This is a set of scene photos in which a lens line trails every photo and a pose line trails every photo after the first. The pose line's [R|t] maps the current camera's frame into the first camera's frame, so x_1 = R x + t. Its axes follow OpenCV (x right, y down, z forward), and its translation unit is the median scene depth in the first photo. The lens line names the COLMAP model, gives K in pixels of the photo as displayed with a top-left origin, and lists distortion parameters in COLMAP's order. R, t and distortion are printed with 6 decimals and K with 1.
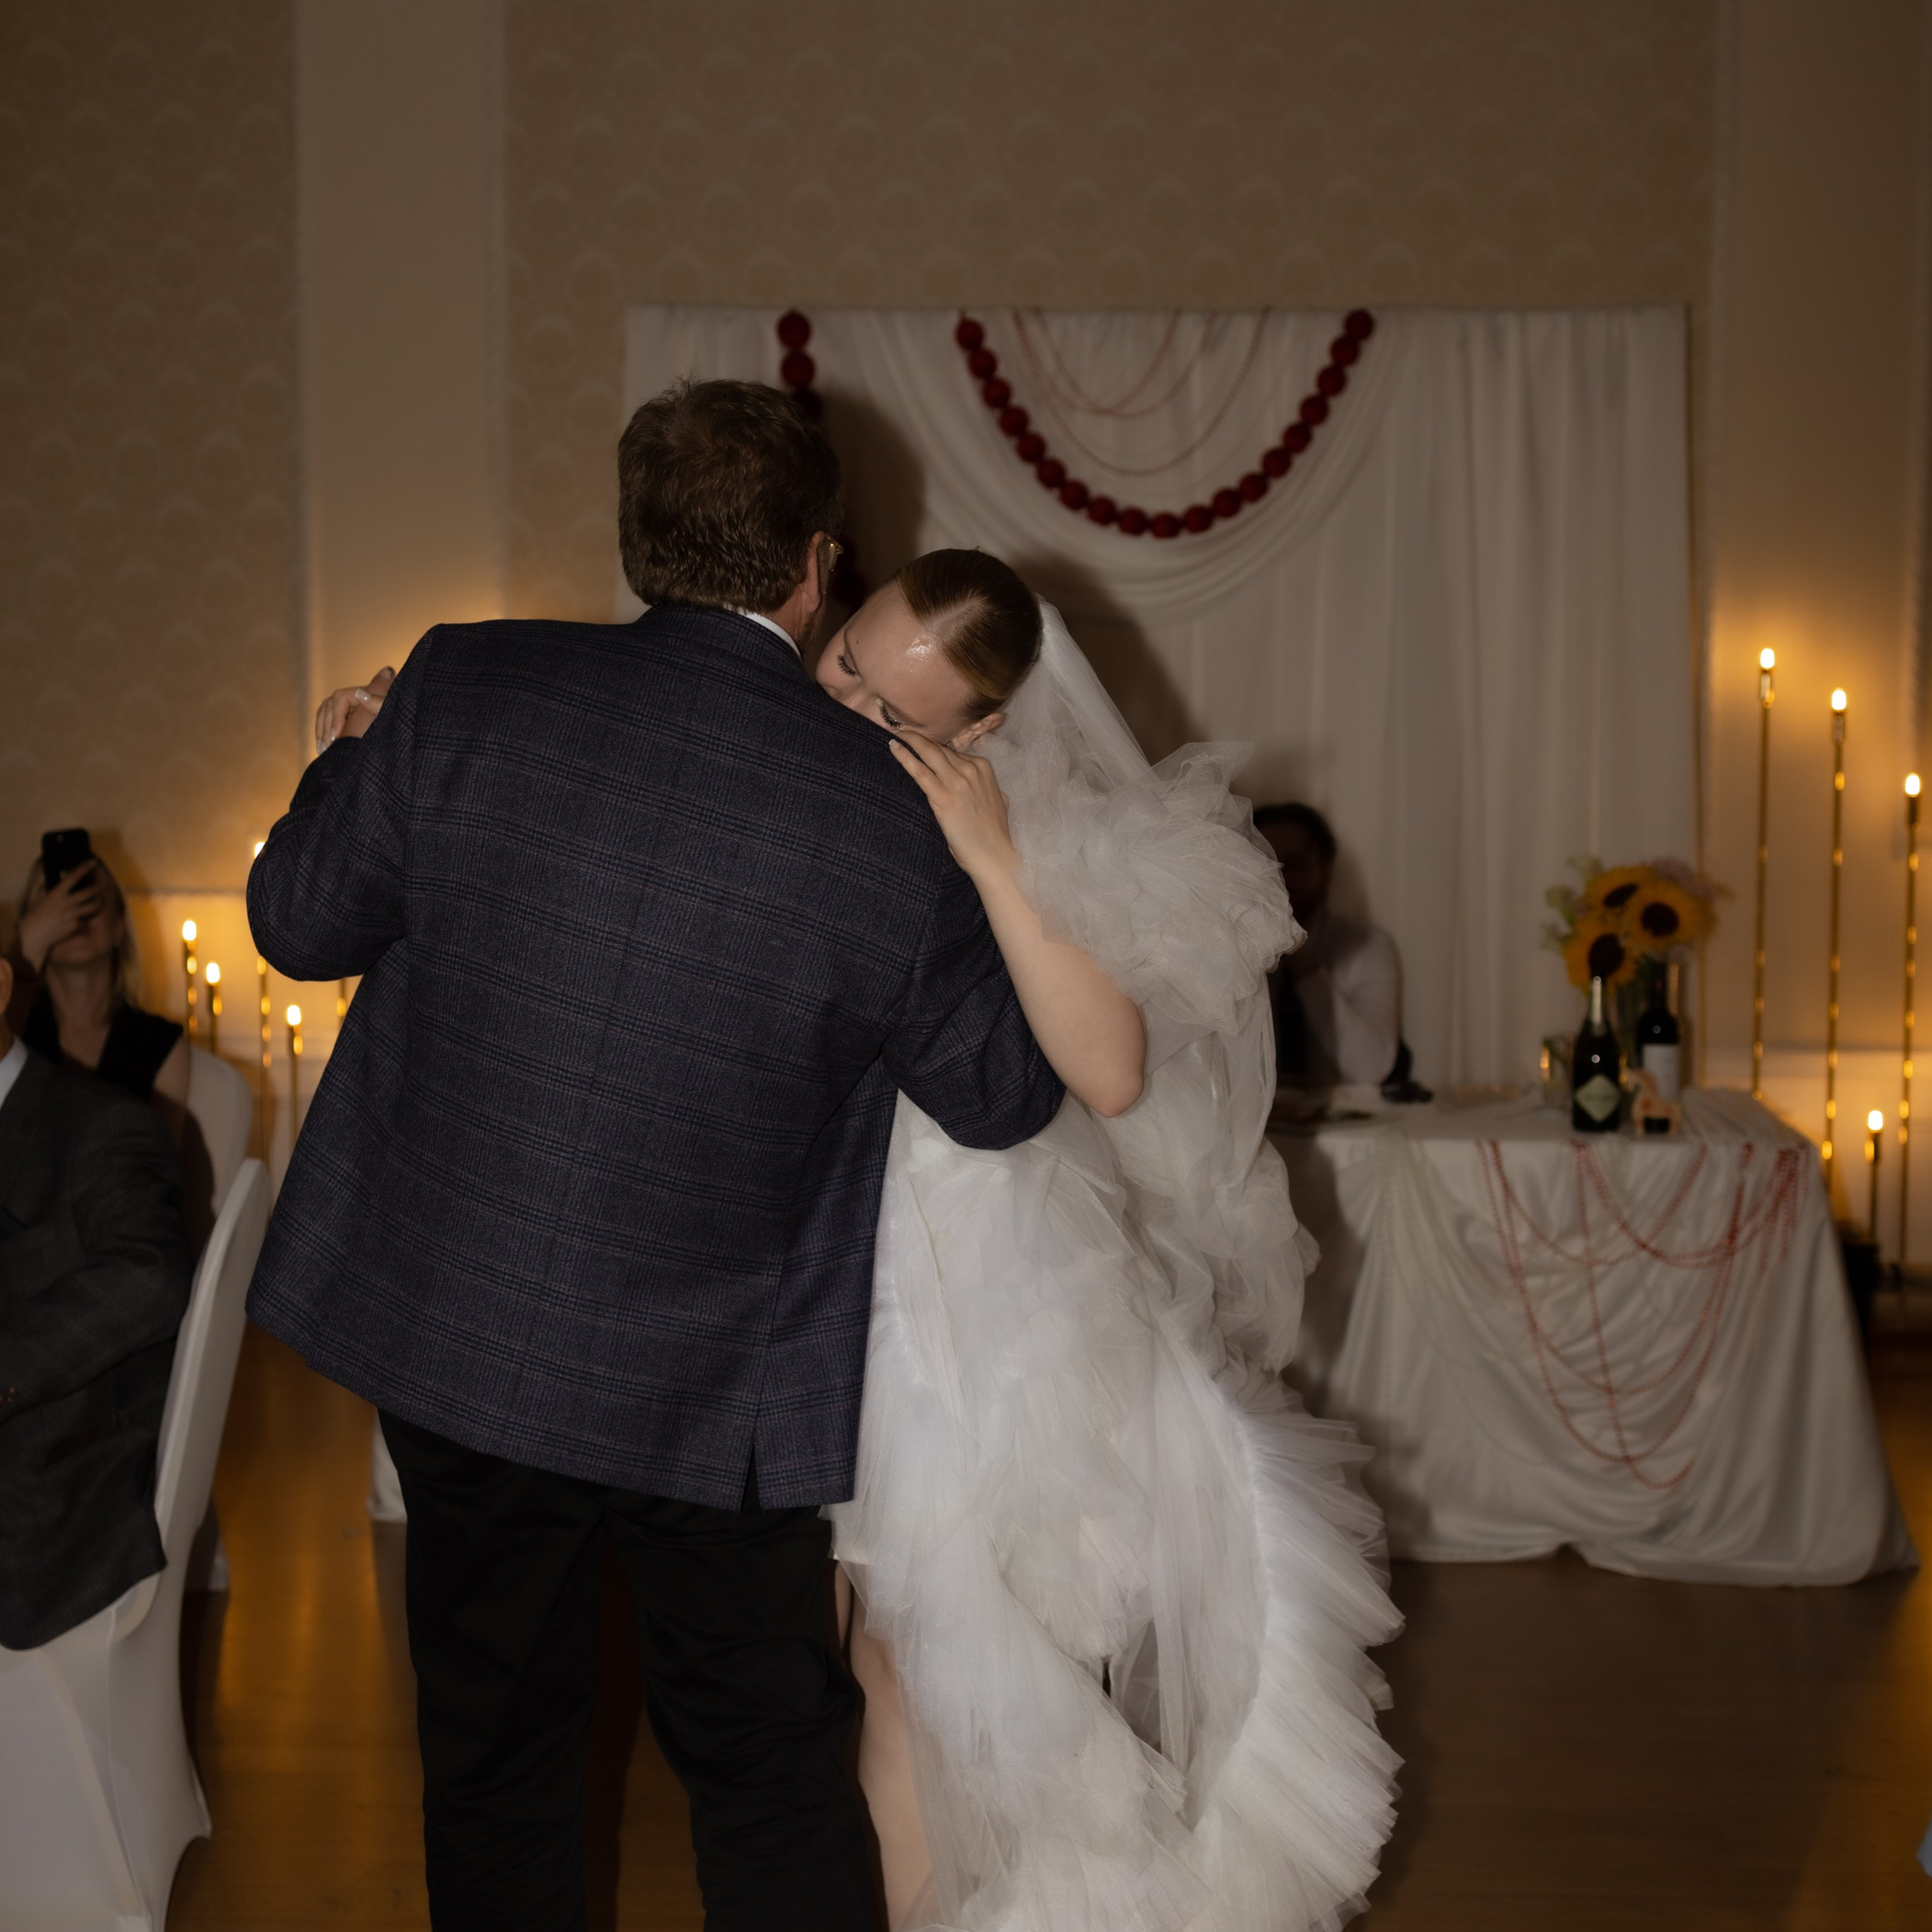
lens RADIAL K [[2942.6, 0, 966.0], [0, 2942.6, 966.0], [0, 0, 1]] dist [0.012244, 0.009316]
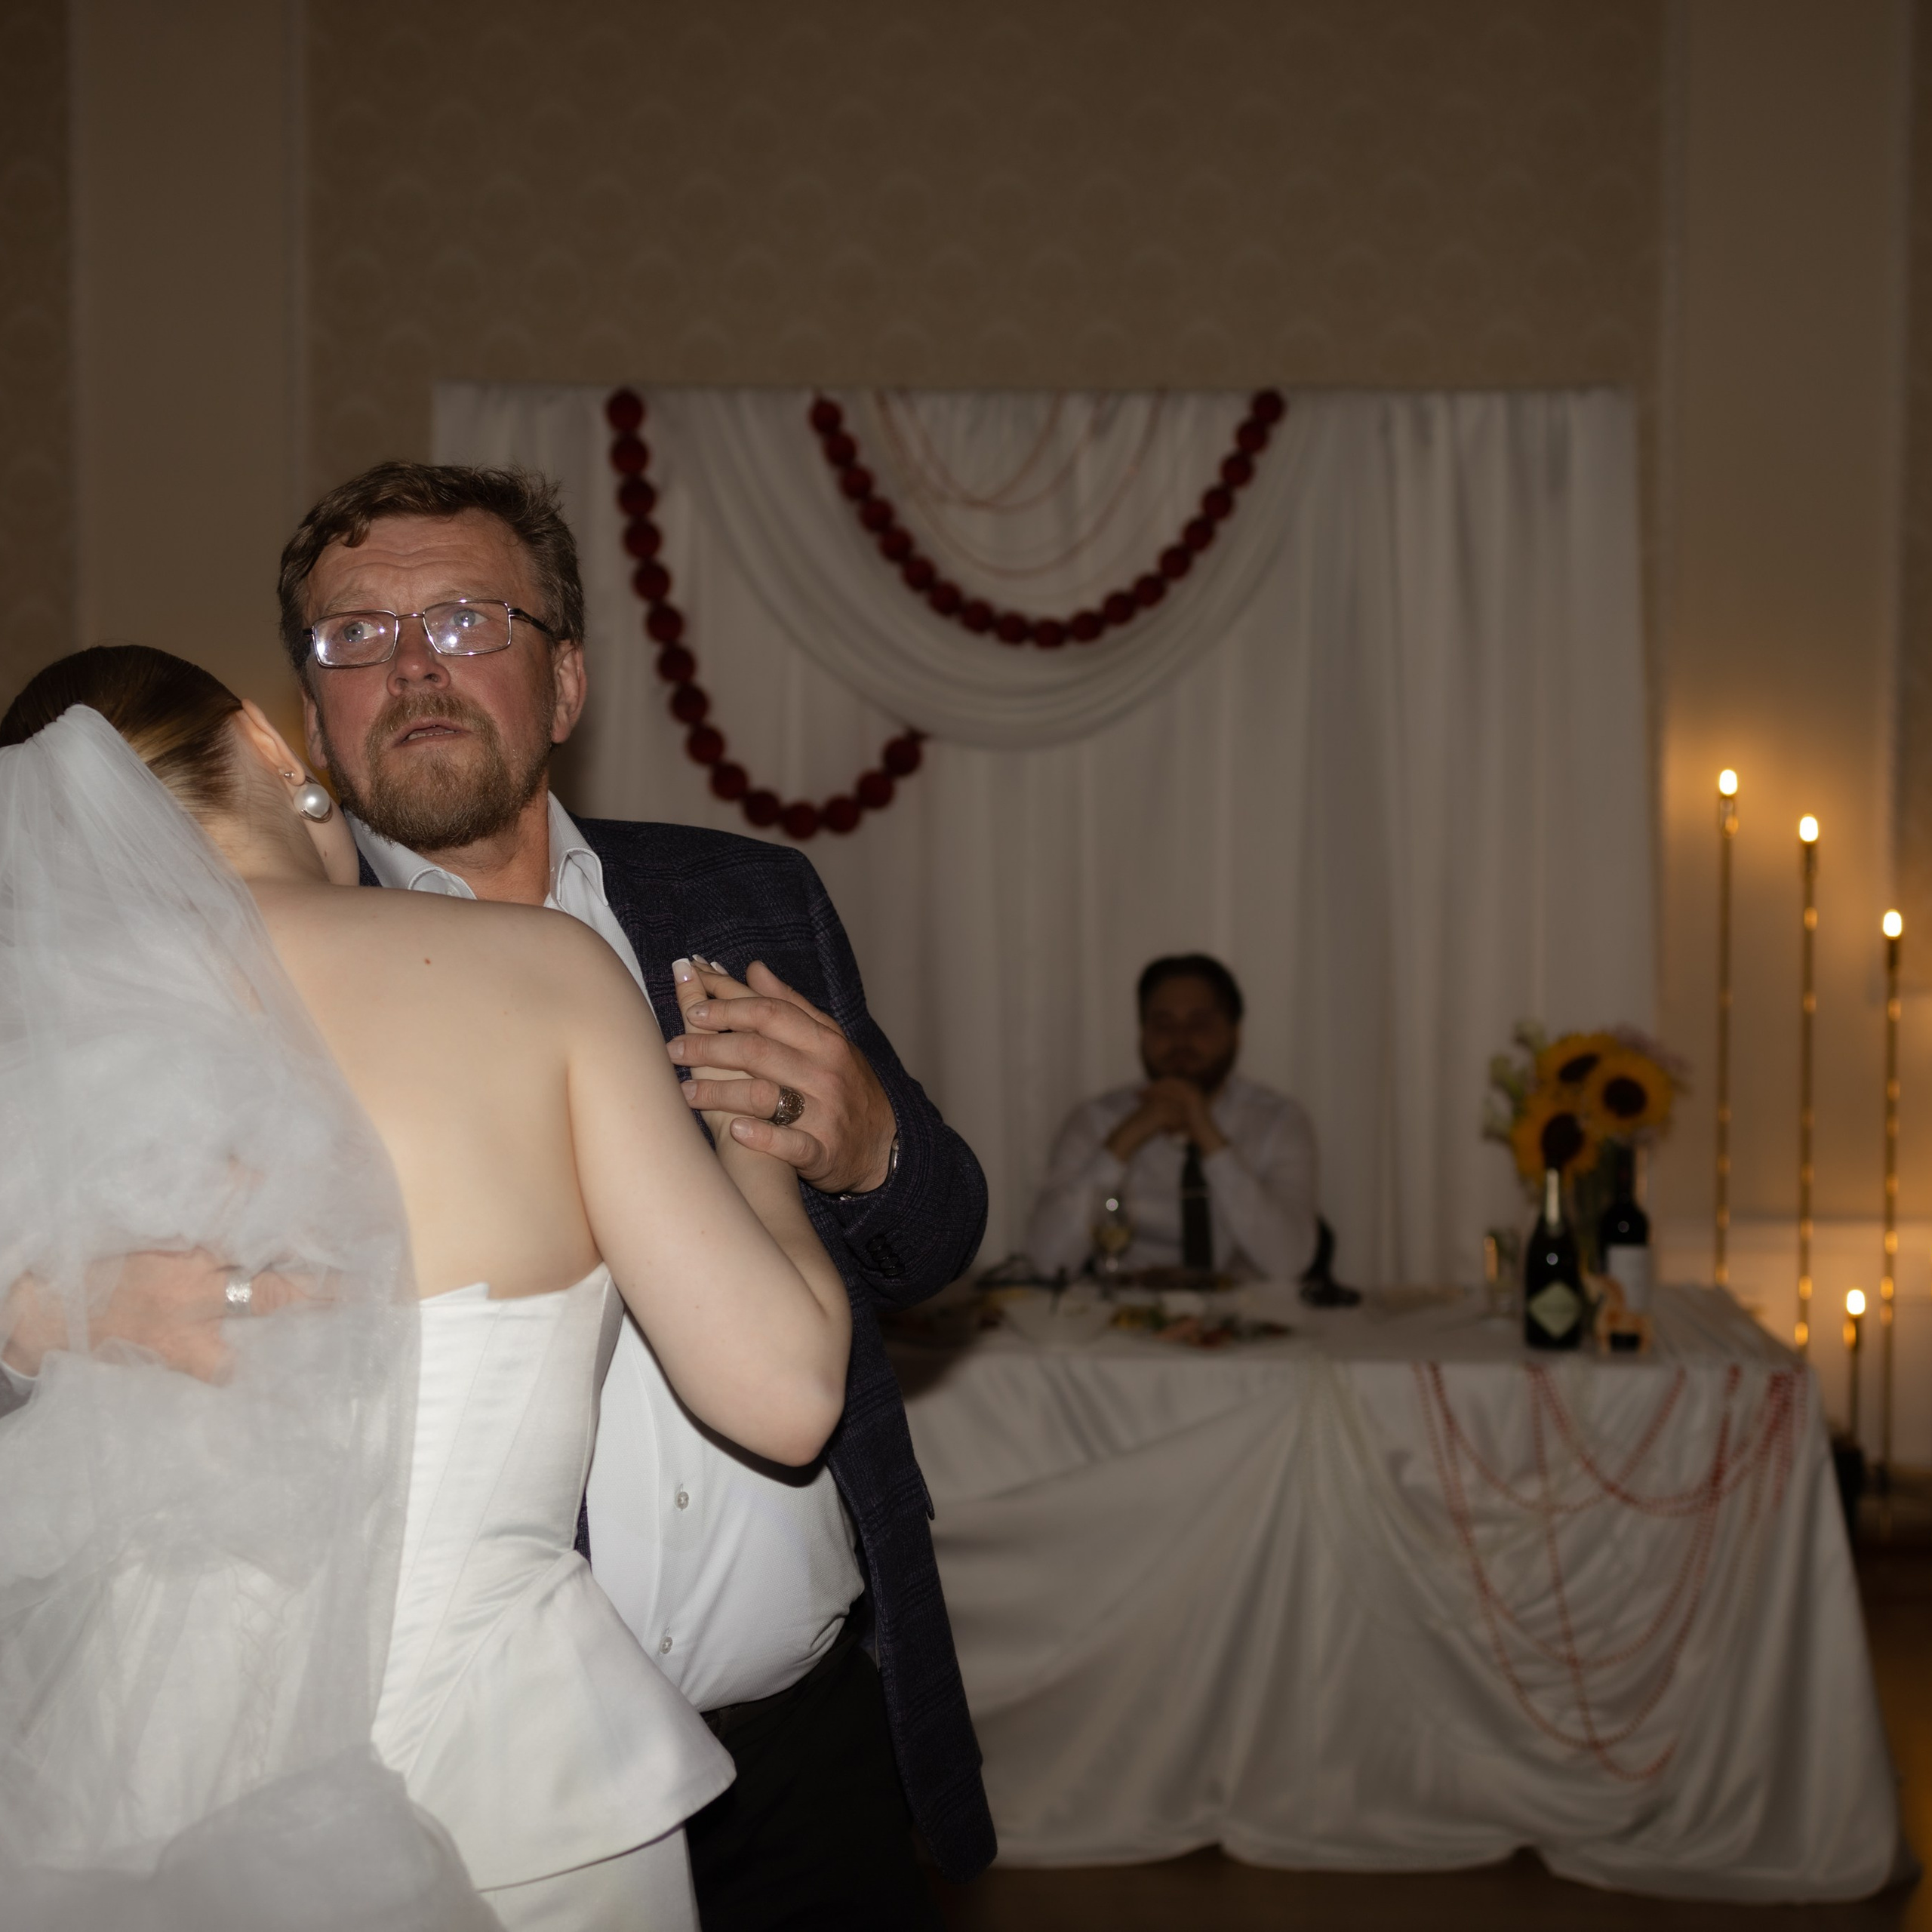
lens RADIAL K [[2942.6, 0, 966.0], [0, 2942.6, 966.0], [0, 0, 1]] dist [0.012244, 0.009316]
pose [[0.999602, -0.002810, 0.028074, 0.018434], [0.003743, 0.999440, -0.033239, -0.022130], [-0.027965, 0.033331, 0.999053, 0.131292]]
